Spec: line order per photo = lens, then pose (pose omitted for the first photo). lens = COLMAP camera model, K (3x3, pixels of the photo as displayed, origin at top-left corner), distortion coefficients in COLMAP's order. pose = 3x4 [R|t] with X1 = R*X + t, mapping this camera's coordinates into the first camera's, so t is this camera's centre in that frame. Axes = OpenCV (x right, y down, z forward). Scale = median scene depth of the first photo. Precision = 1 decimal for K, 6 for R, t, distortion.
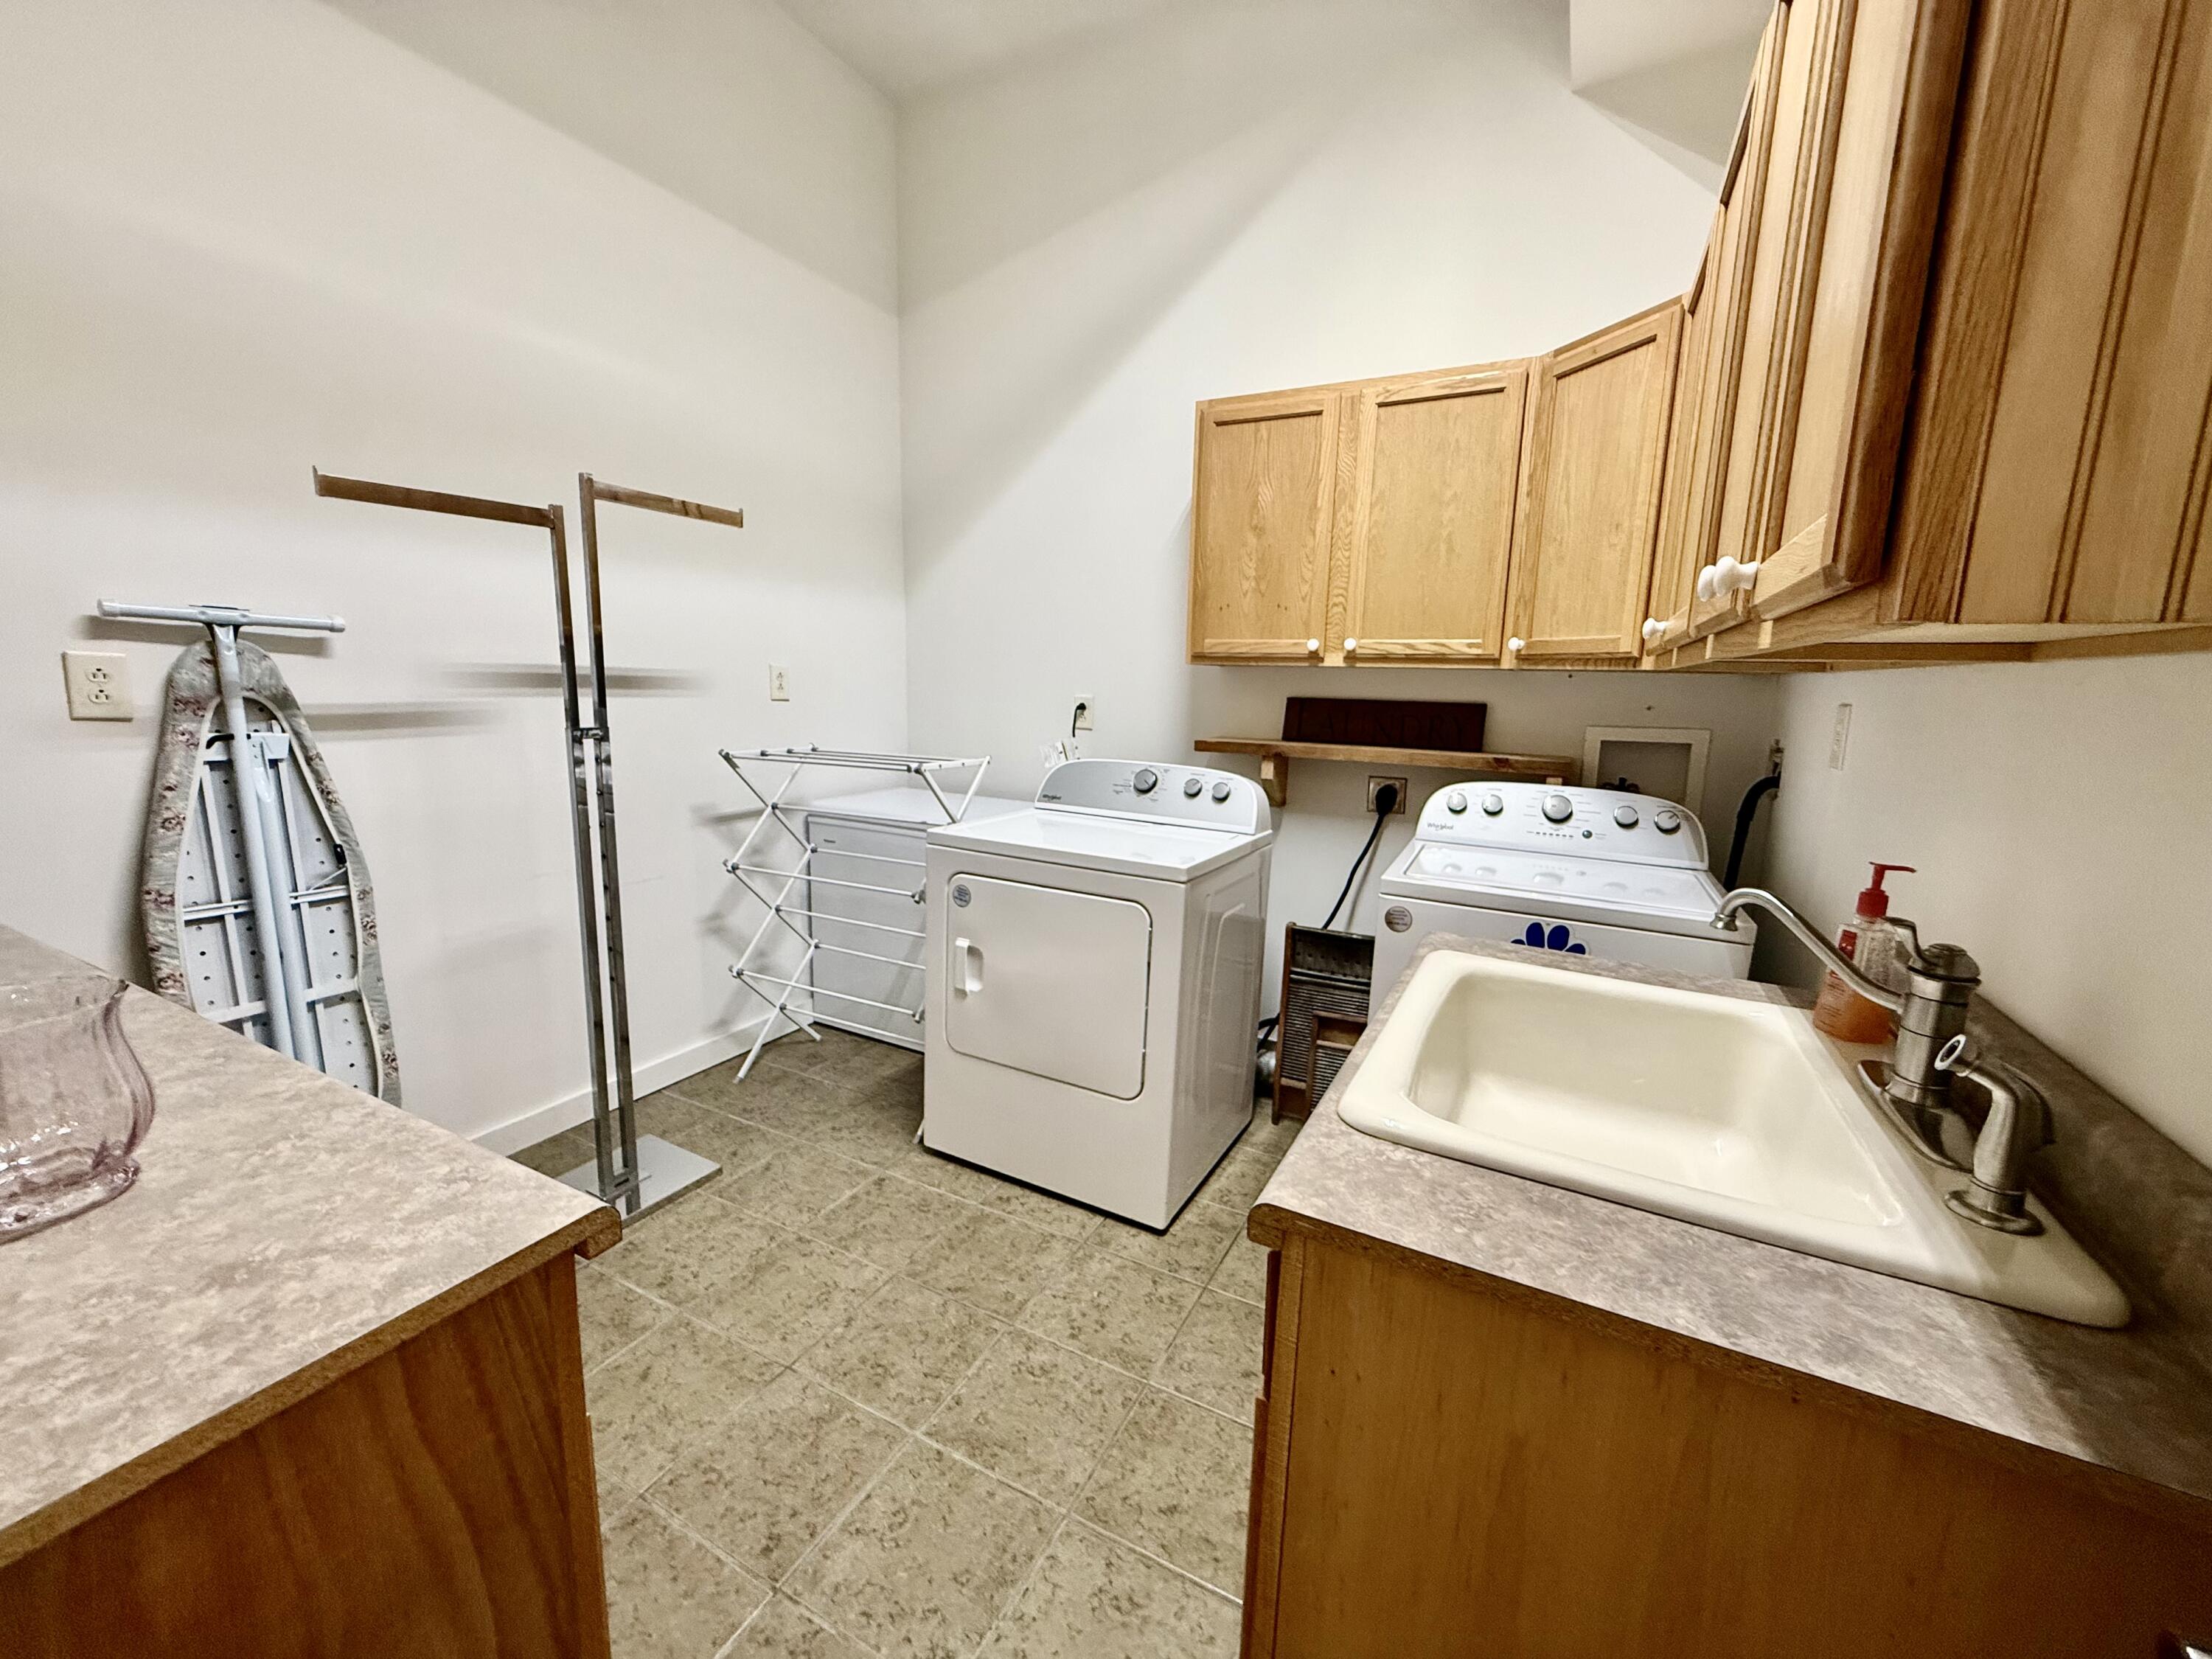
lens RADIAL K [[883.0, 0, 1100.1], [0, 883.0, 827.8], [0, 0, 1]] dist [0.000033, 0.000562]
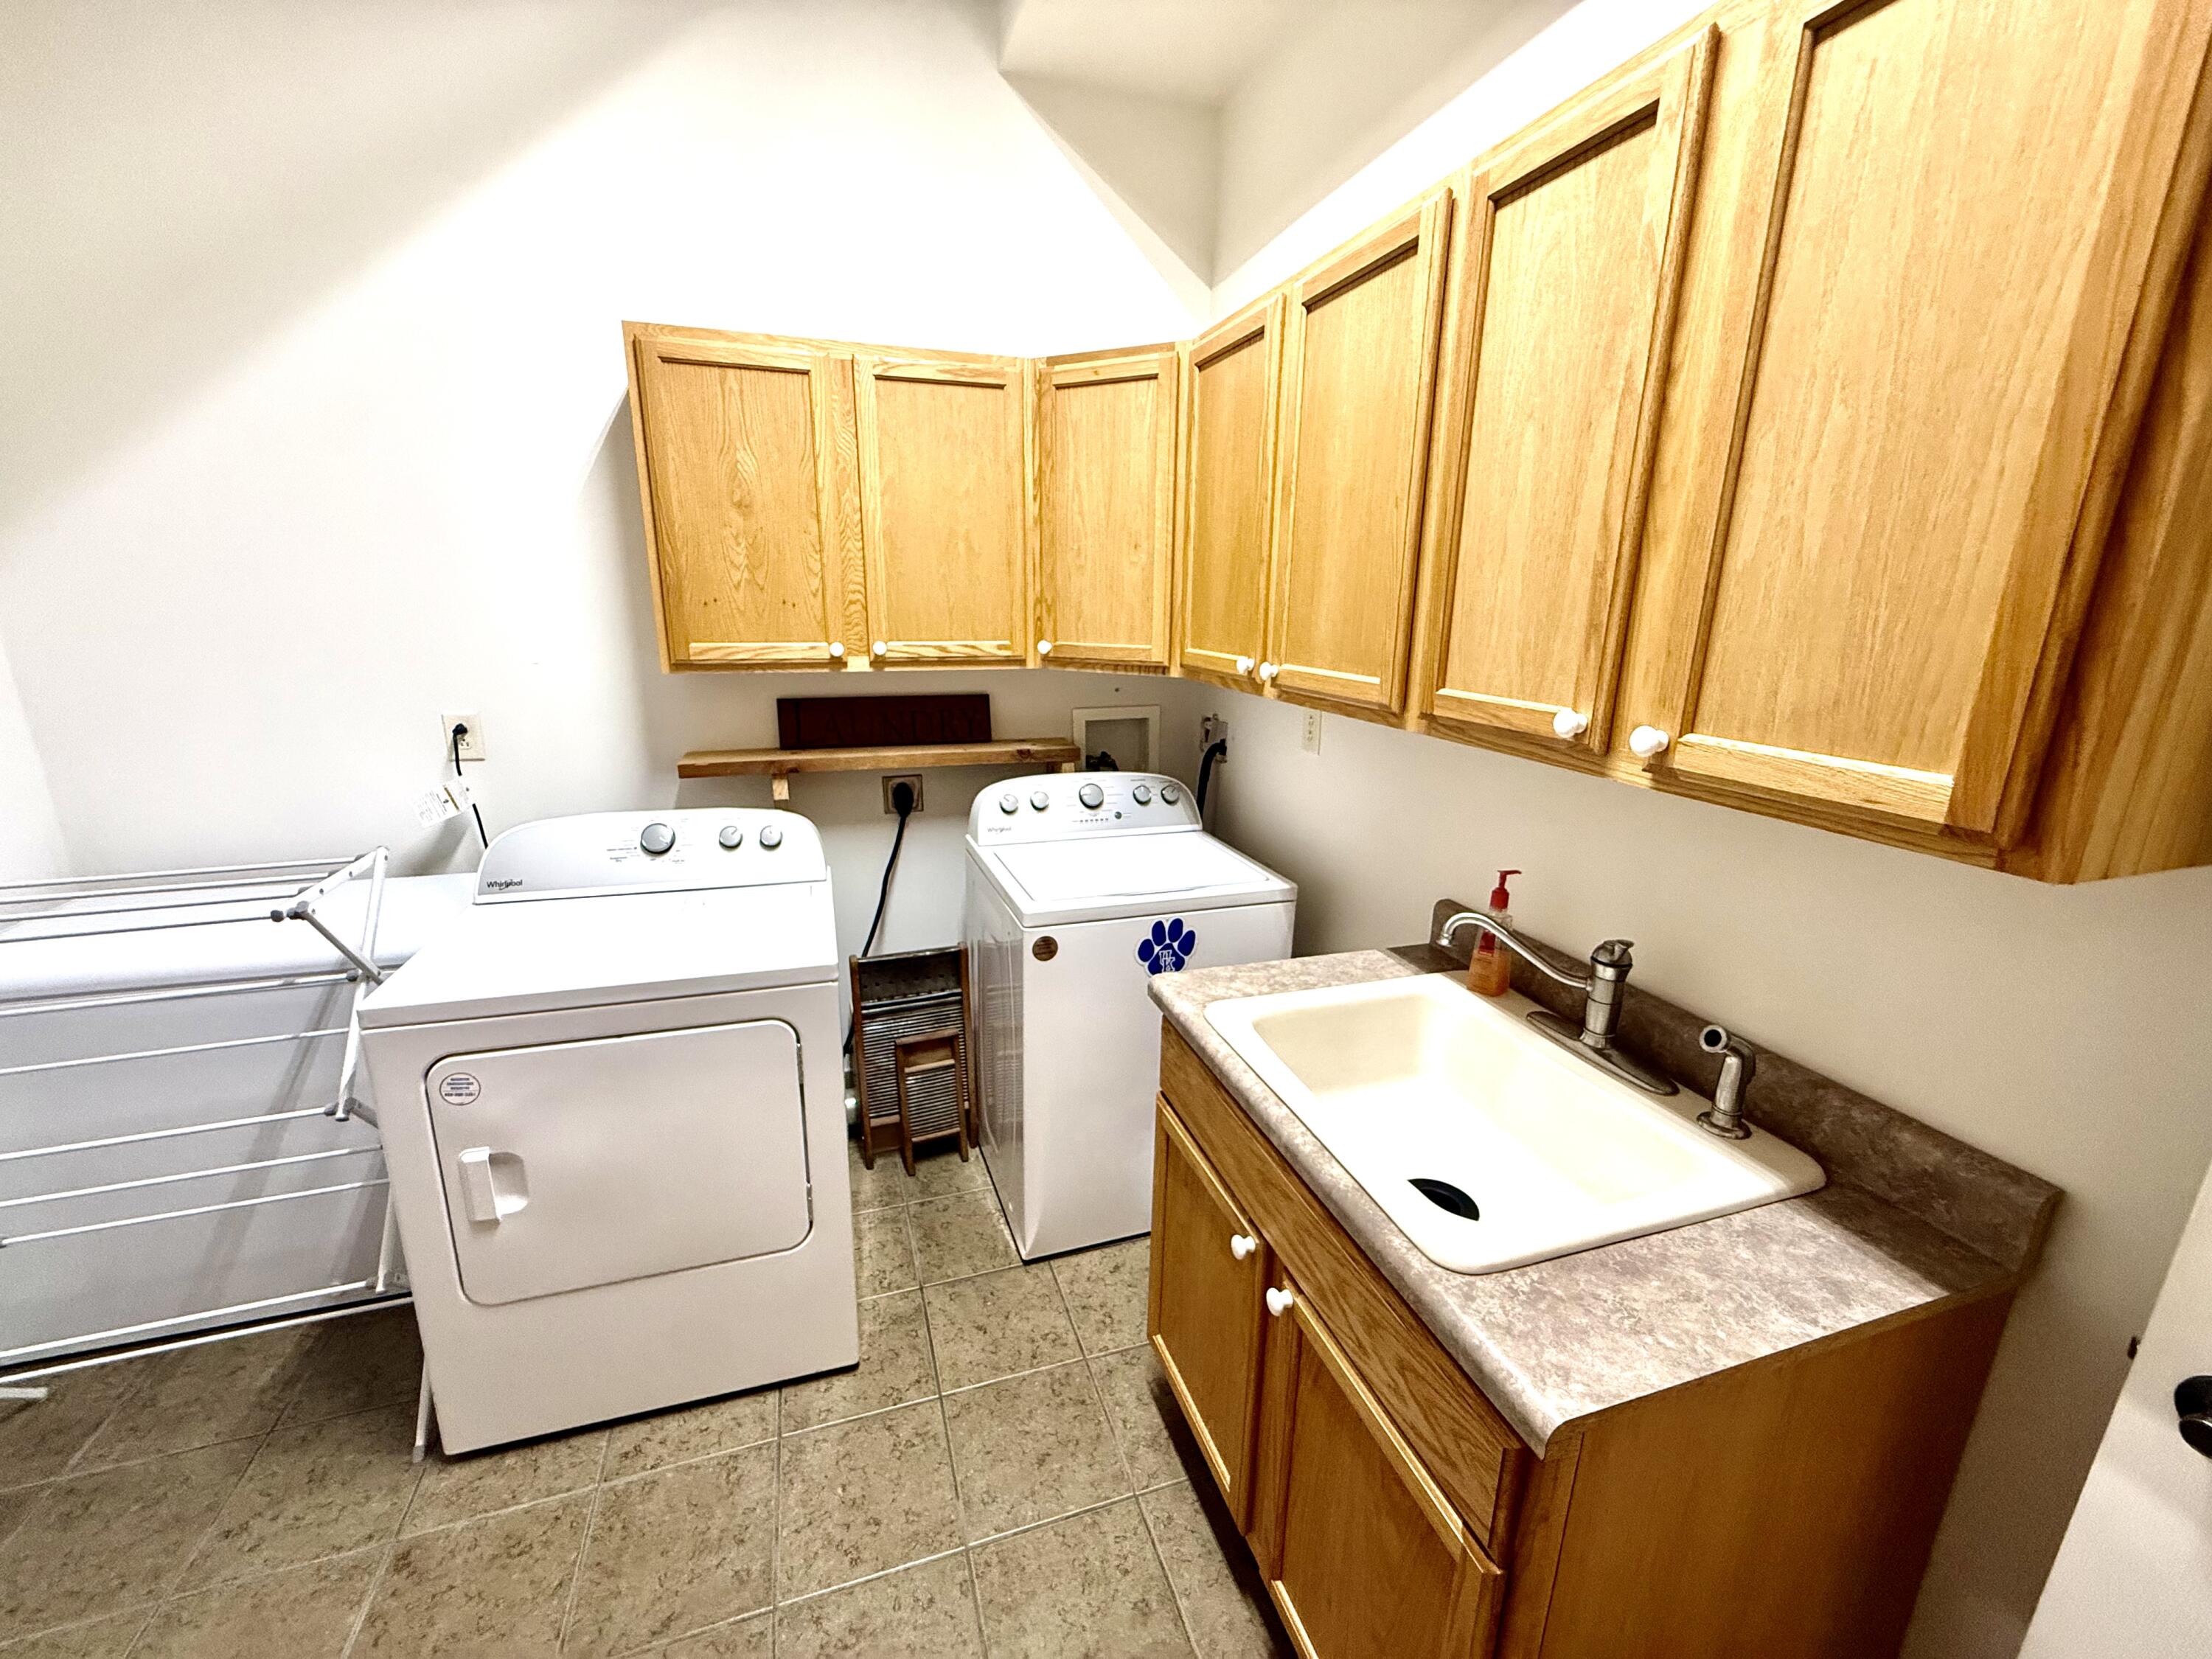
lens RADIAL K [[883.0, 0, 1099.5], [0, 883.0, 829.3], [0, 0, 1]] dist [0.000033, 0.000562]
pose [[0.695168, -0.199872, 0.690502, -0.240236], [0.127044, 0.979608, 0.155655, -0.150449], [-0.707532, -0.020482, 0.706385, 0.216598]]
